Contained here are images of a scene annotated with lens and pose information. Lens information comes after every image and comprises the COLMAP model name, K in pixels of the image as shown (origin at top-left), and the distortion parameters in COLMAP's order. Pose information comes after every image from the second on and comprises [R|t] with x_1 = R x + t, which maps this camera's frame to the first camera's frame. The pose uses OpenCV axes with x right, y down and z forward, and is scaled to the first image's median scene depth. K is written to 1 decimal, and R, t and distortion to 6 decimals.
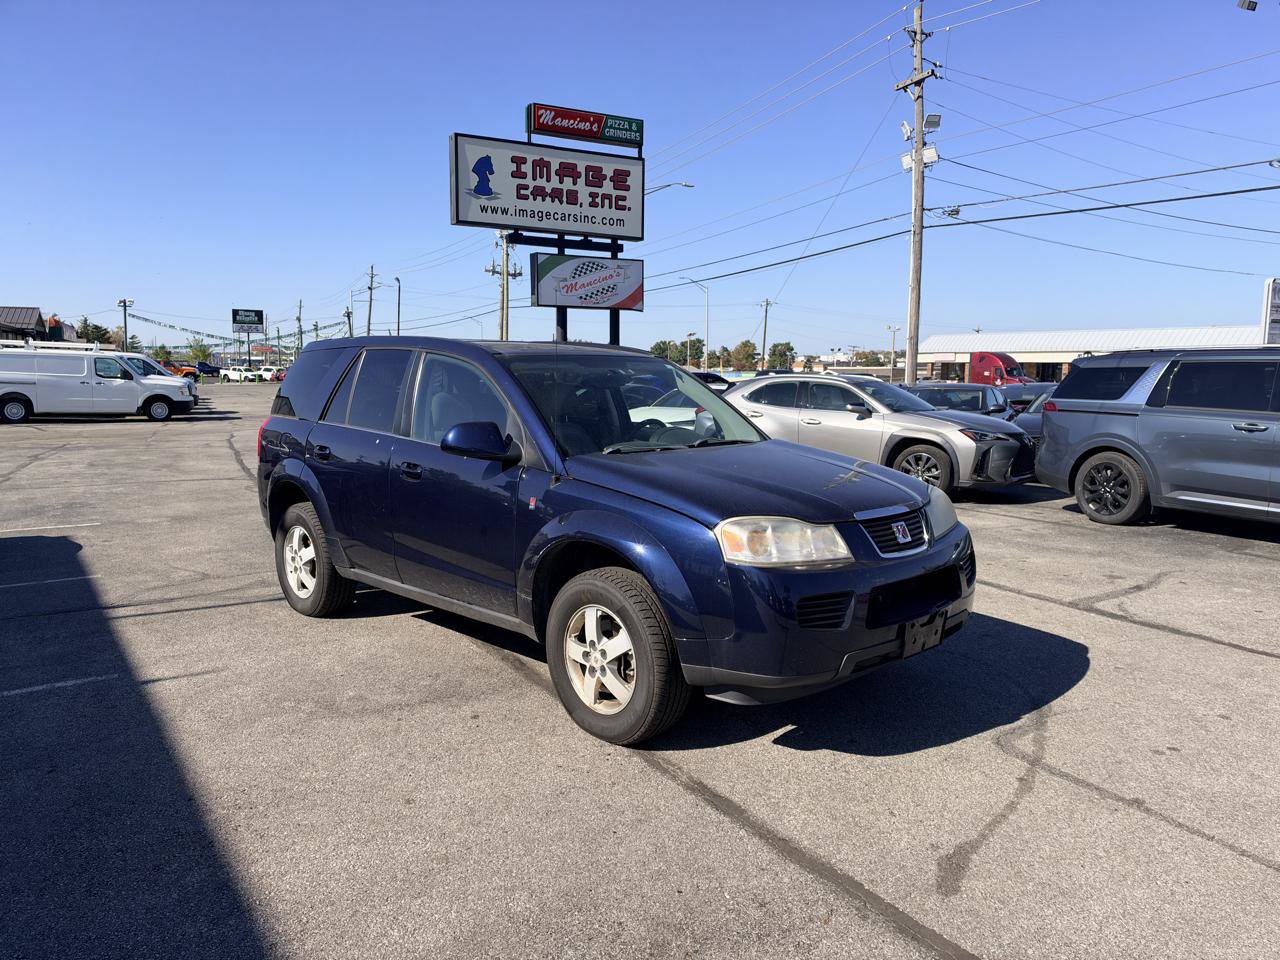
lens RADIAL K [[919.6, 0, 640.0], [0, 919.6, 480.0], [0, 0, 1]] dist [0.032447, -0.055561]
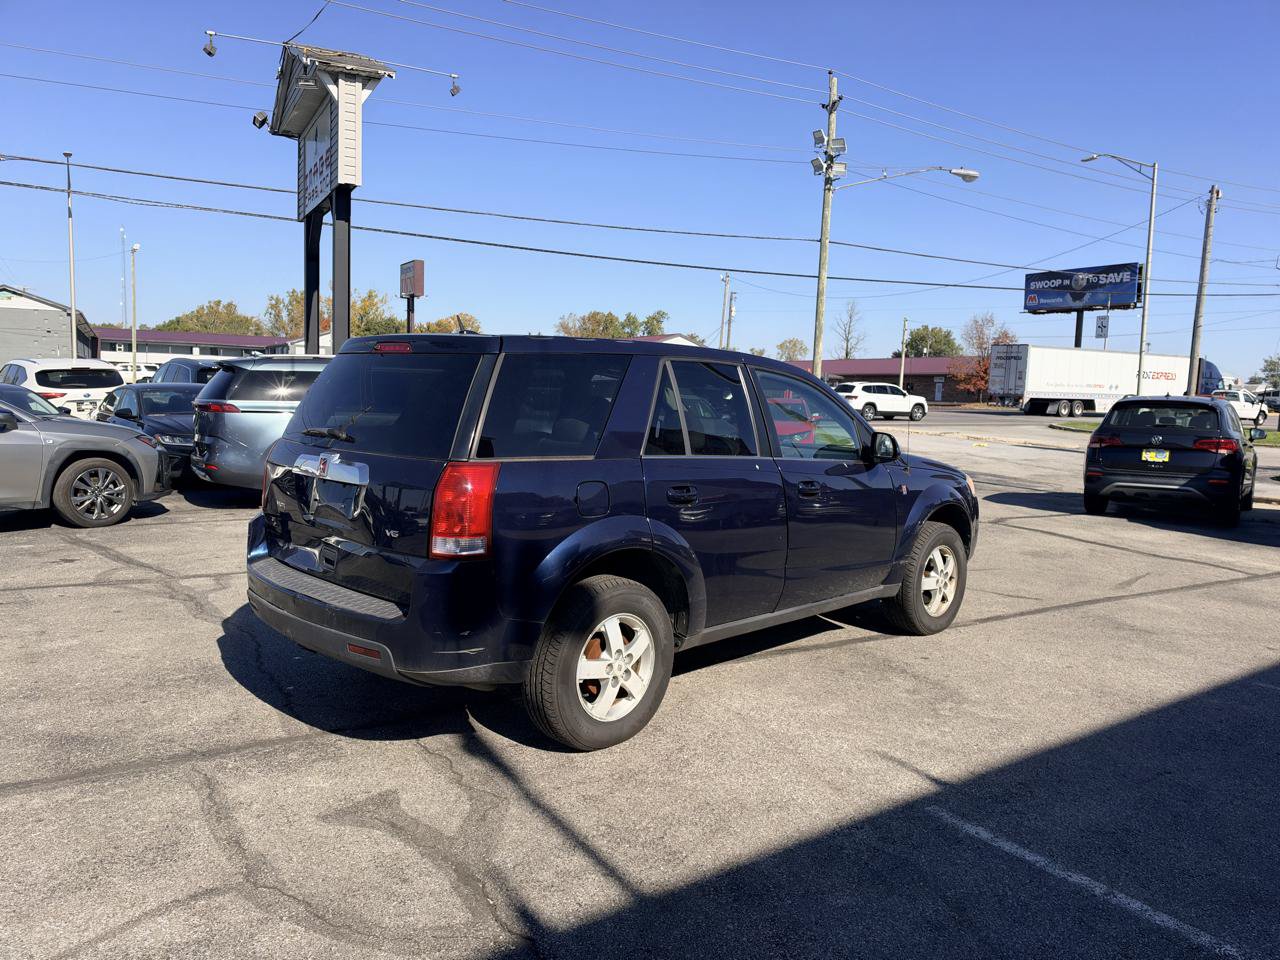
lens RADIAL K [[909.8, 0, 643.7], [0, 909.8, 493.1], [0, 0, 1]] dist [0.022230, -0.054066]
pose [[0.000879, -0.116269, 0.993217, -0.232475], [0.088753, 0.989307, 0.115732, -0.025482], [-0.996053, 0.088050, 0.011188, 0.221557]]
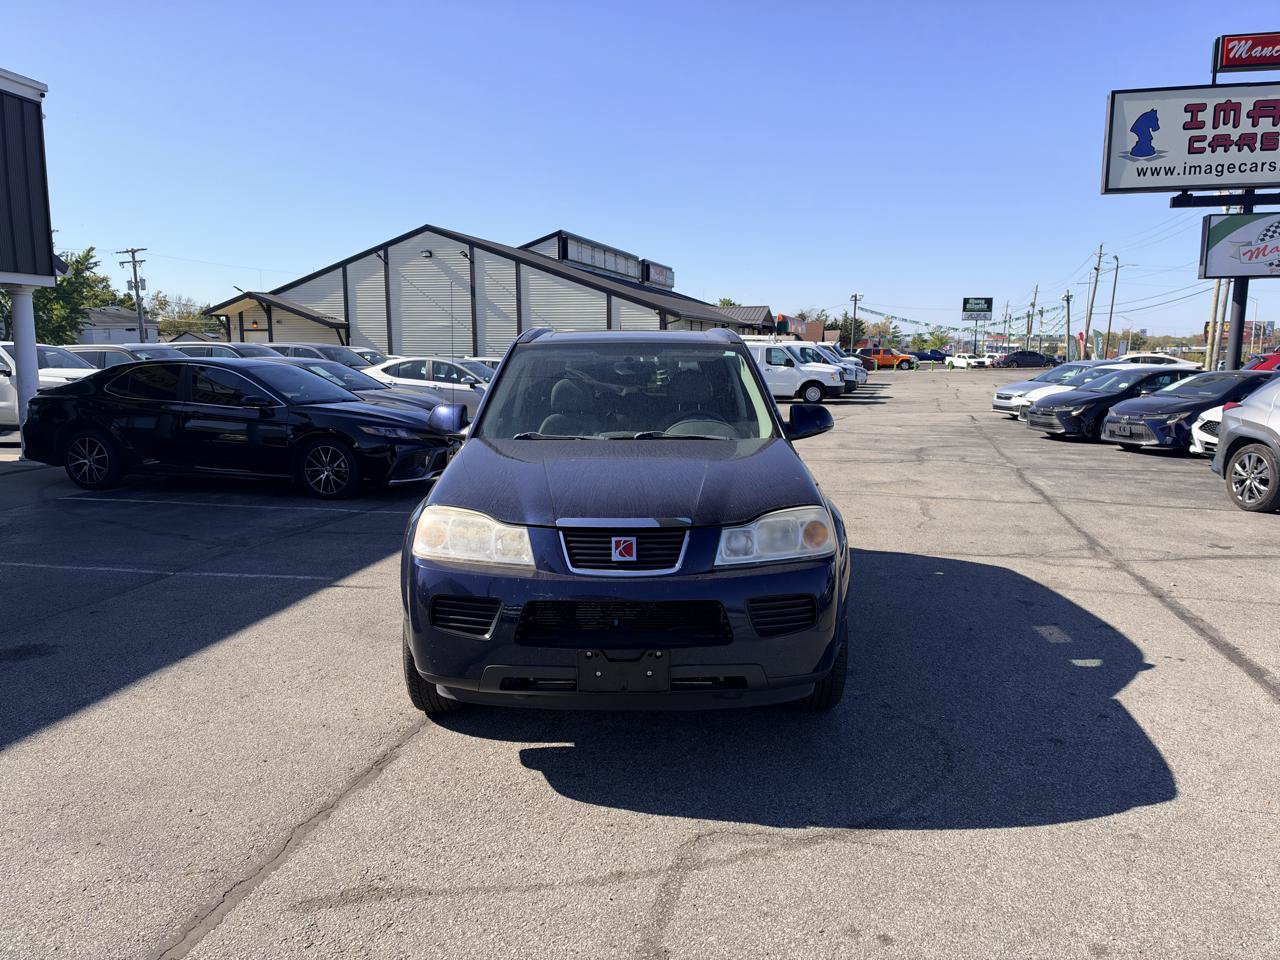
lens RADIAL K [[929.1, 0, 657.2], [0, 929.1, 451.8], [0, 0, 1]] dist [0.039892, -0.050046]
pose [[0.711734, 0.069697, -0.698983, 0.137254], [-0.081675, 0.996527, 0.016201, -0.007586], [0.697685, 0.045558, 0.714955, 0.060567]]
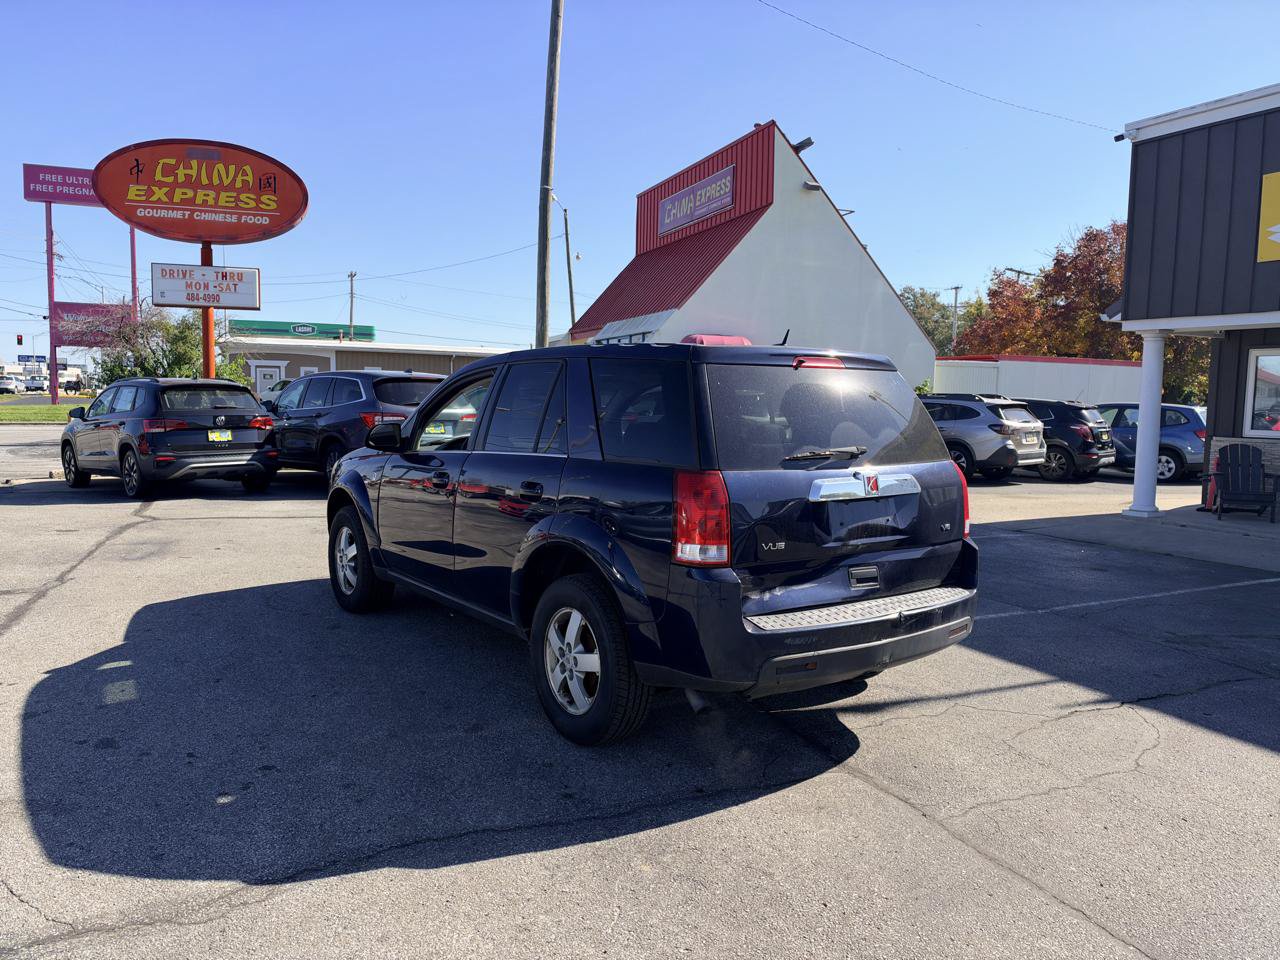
lens RADIAL K [[909.8, 0, 643.7], [0, 909.8, 493.1], [0, 0, 1]] dist [0.022230, -0.054066]
pose [[-0.988872, -0.037345, 0.144006, -0.068369], [-0.004785, 0.975465, 0.220105, -0.047888], [-0.148693, 0.216966, -0.964788, 0.421913]]
